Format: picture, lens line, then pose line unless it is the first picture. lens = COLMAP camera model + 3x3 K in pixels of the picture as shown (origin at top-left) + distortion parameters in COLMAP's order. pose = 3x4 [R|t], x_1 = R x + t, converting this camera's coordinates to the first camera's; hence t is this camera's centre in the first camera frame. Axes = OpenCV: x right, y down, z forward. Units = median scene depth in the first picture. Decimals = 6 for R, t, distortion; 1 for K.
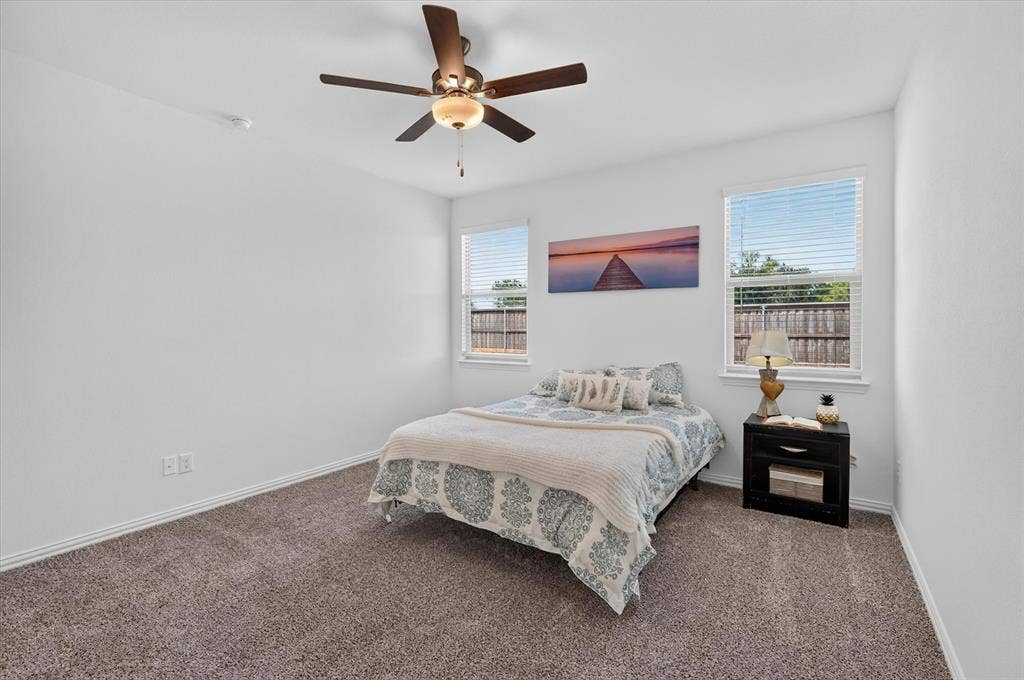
lens RADIAL K [[460.9, 0, 504.8], [0, 460.9, 332.9], [0, 0, 1]] dist [-0.000803, -0.000060]
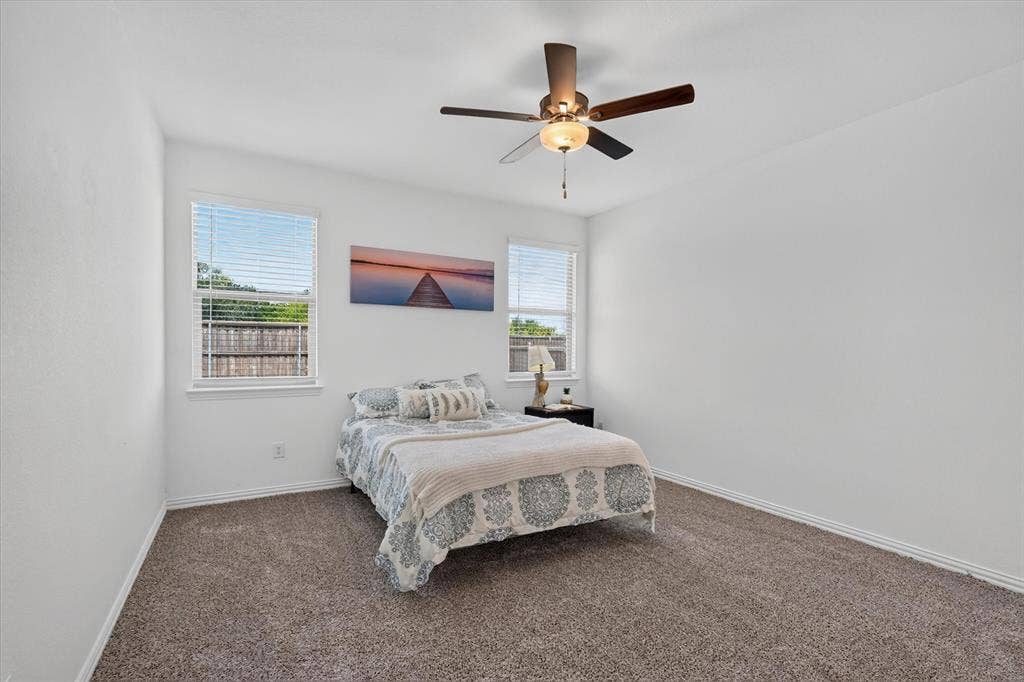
lens RADIAL K [[478.5, 0, 509.0], [0, 478.5, 354.6], [0, 0, 1]] dist [0.002882, 0.000193]
pose [[0.428193, -0.011388, 0.903616, -0.733299], [0.001629, 0.999929, 0.011830, 0.002332], [-0.903686, -0.003593, 0.428181, 0.409009]]
